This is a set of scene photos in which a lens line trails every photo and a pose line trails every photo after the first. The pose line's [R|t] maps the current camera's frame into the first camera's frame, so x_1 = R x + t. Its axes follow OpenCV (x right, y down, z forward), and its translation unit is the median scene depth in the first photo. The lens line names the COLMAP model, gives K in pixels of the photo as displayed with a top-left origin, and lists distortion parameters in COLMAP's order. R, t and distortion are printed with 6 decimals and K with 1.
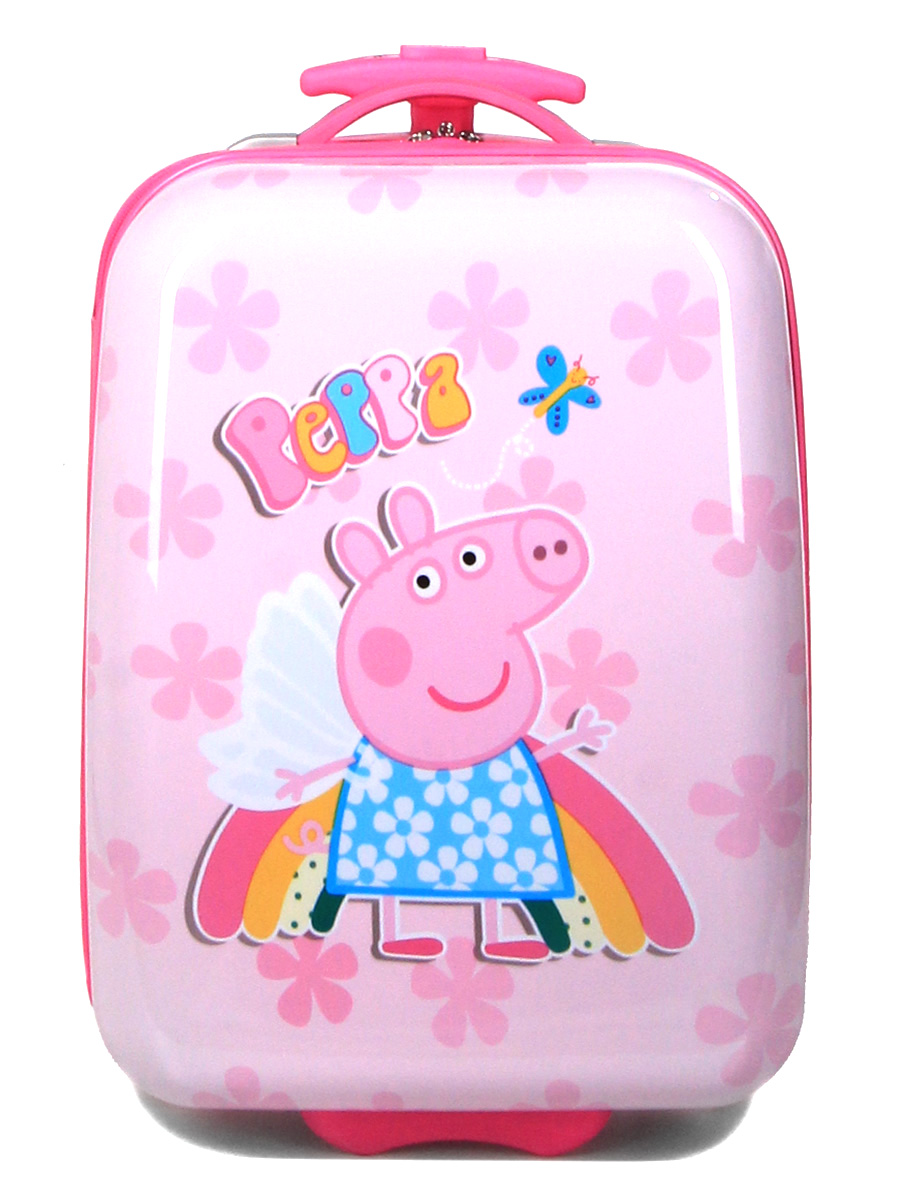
lens RADIAL K [[1291.5, 0, 450.0], [0, 1291.5, 600.0], [0, 0, 1]] dist [-0.156803, 0.001301]
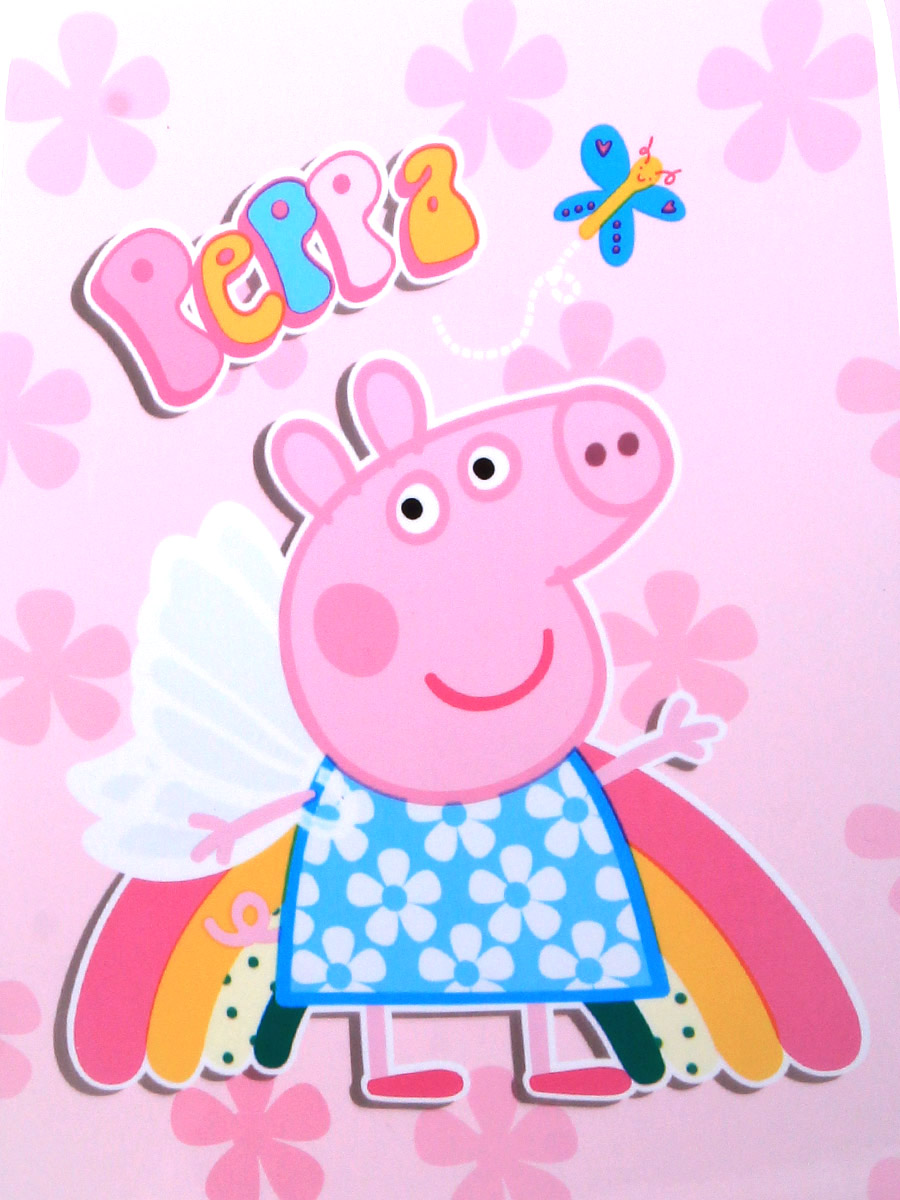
lens RADIAL K [[1716.8, 0, 450.0], [0, 1716.8, 600.0], [0, 0, 1]] dist [-0.102392, -0.025024]
pose [[0.998900, -0.038150, 0.027283, -0.026775], [0.038062, 0.999268, 0.003740, 0.028184], [-0.027405, -0.002697, 0.999621, 0.155010]]
